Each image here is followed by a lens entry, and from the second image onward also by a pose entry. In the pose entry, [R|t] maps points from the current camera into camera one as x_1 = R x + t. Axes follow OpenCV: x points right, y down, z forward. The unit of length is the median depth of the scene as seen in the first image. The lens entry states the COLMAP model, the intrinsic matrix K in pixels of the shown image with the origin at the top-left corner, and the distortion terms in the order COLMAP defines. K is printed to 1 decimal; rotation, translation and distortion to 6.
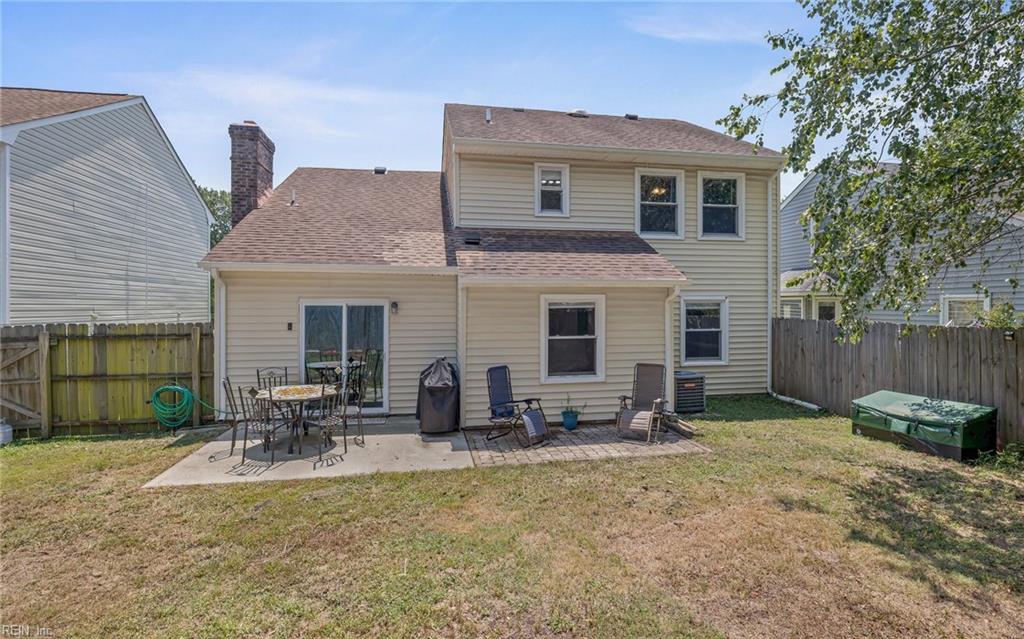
lens RADIAL K [[488.3, 0, 513.0], [0, 488.3, 310.2], [0, 0, 1]] dist [-0.005816, -0.000206]
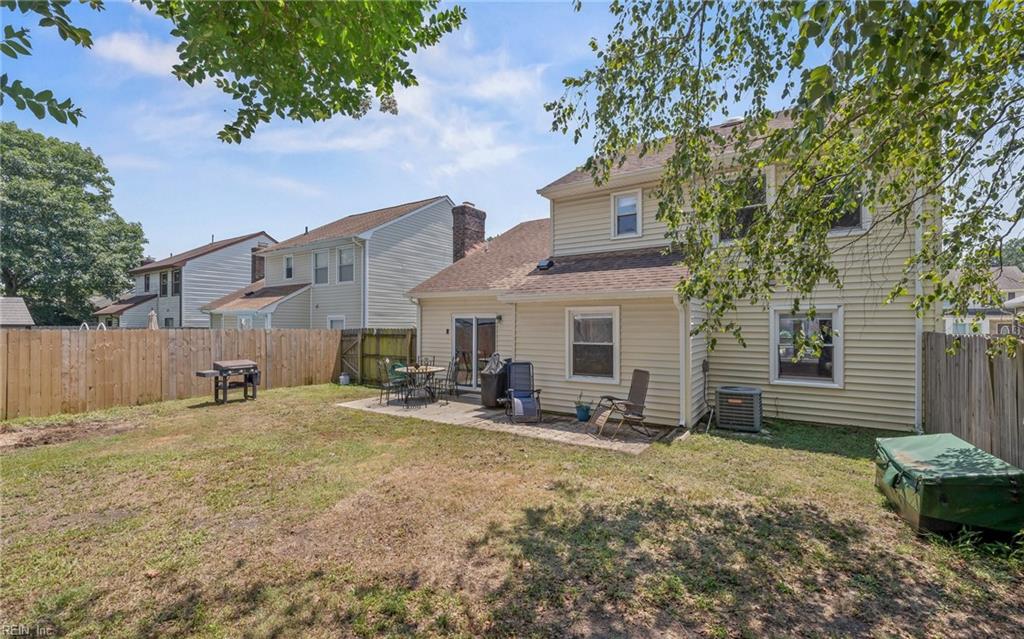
lens RADIAL K [[440.4, 0, 513.7], [0, 440.4, 323.7], [0, 0, 1]] dist [-0.003523, 0.000553]
pose [[0.720997, 0.000265, -0.692938, 0.716247], [-0.008967, 0.999920, -0.008949, 0.019410], [0.692880, 0.012666, 0.720941, 0.115443]]
